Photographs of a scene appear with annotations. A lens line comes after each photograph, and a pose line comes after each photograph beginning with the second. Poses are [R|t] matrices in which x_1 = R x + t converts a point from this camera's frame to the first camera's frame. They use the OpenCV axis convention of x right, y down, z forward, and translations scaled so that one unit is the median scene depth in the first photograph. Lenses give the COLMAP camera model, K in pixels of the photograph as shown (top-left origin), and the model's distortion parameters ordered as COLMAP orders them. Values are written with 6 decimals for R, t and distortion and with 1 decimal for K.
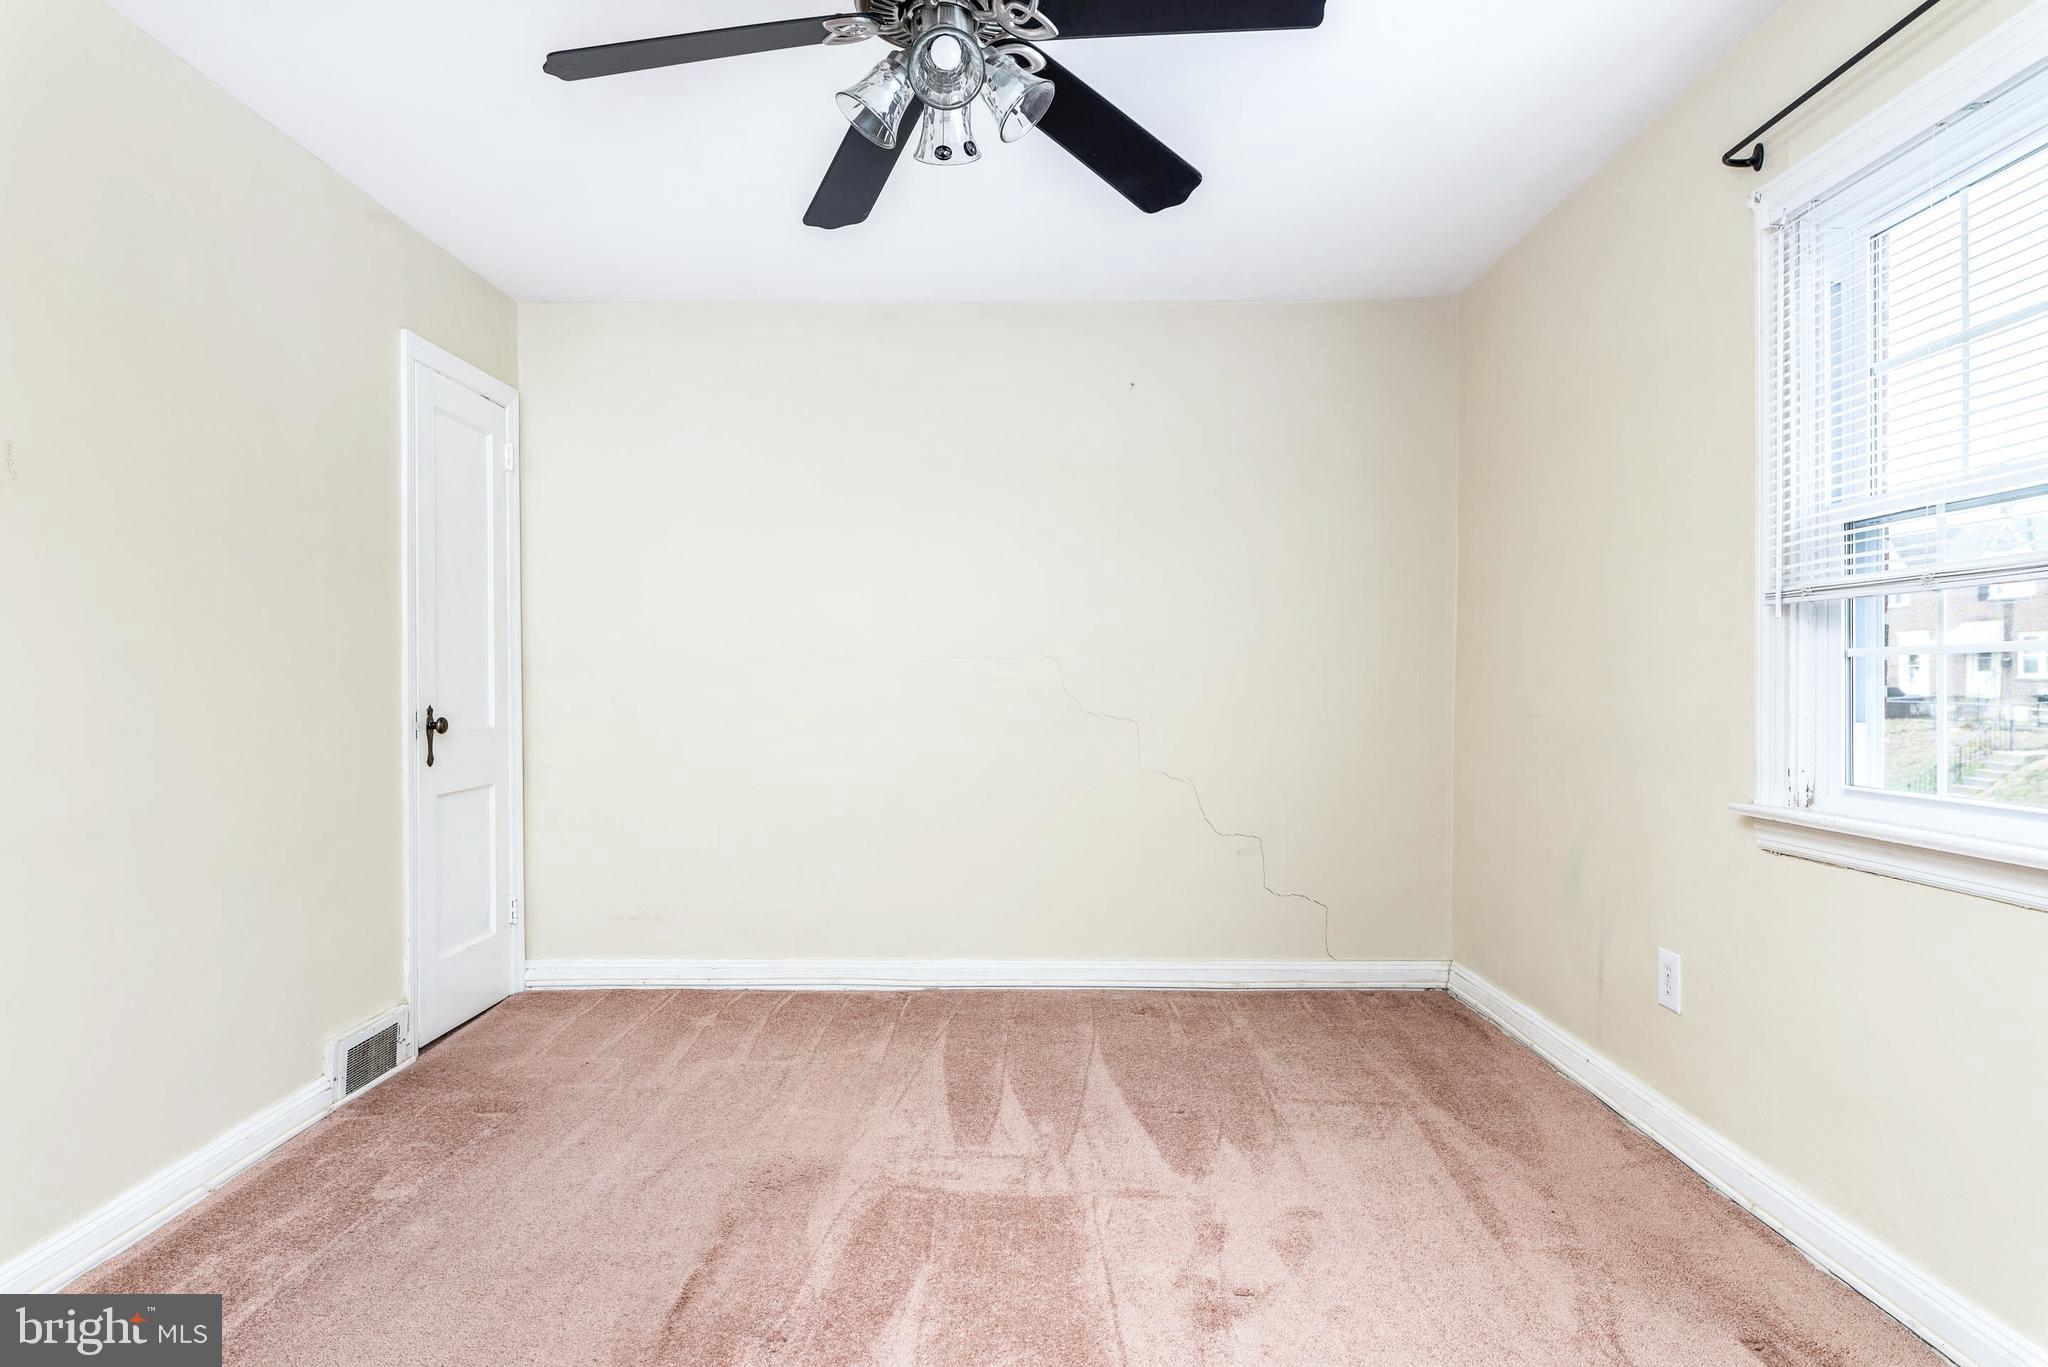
lens RADIAL K [[1192.4, 0, 1019.5], [0, 1192.4, 697.2], [0, 0, 1]] dist [-0.000131, -0.000465]
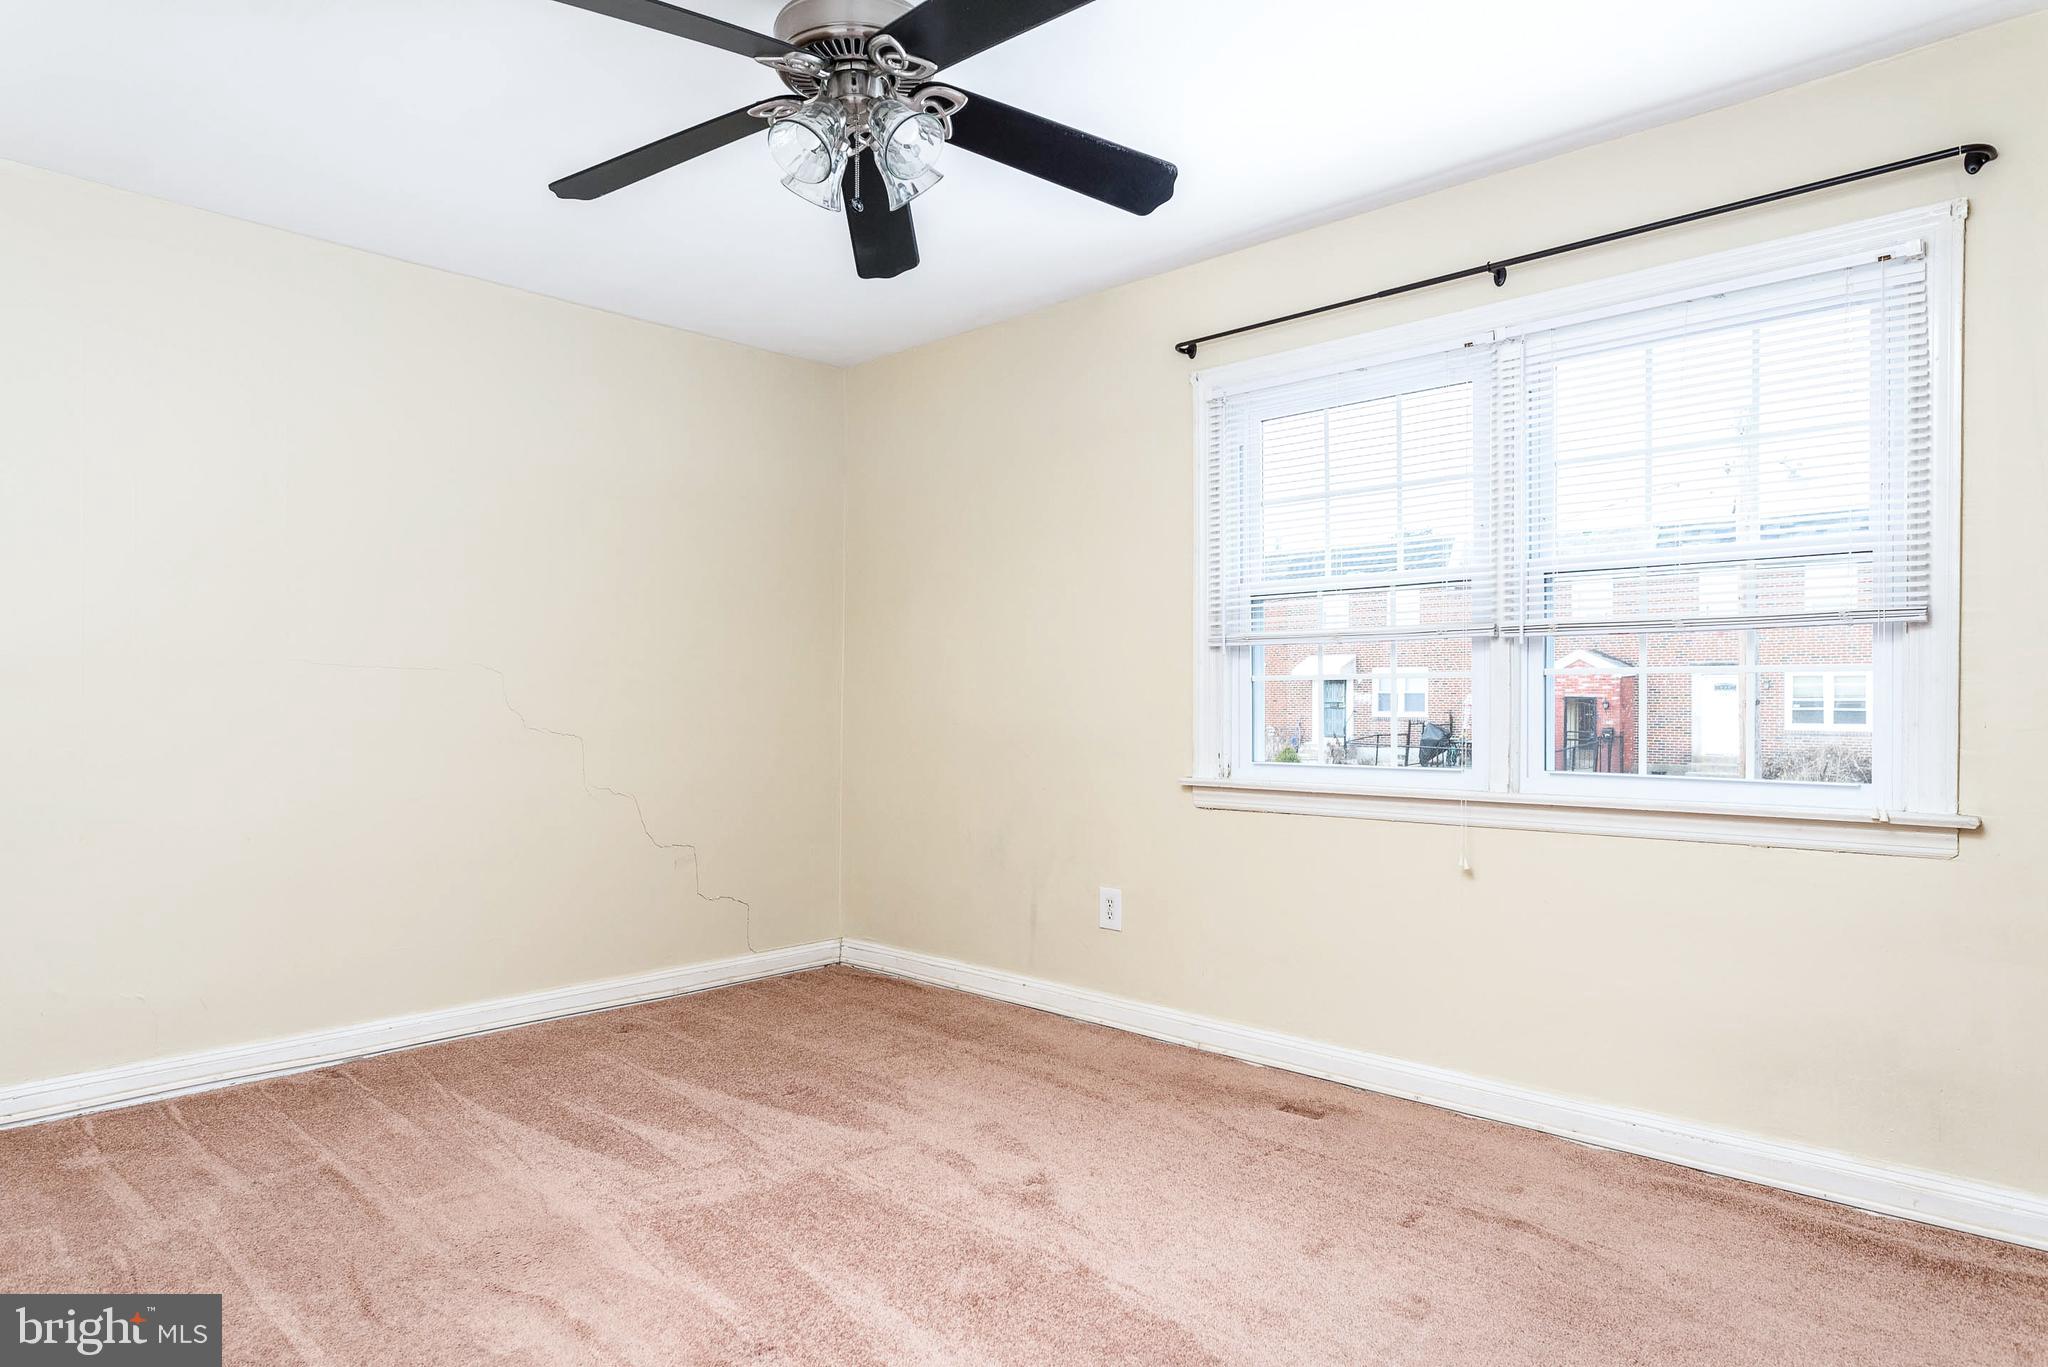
lens RADIAL K [[1192.4, 0, 1019.5], [0, 1192.4, 697.2], [0, 0, 1]] dist [-0.000131, -0.000465]
pose [[0.682448, 0.004089, 0.730923, -0.541880], [0.009598, 0.999848, -0.014555, 0.006849], [-0.730871, 0.016948, 0.682305, 0.109630]]
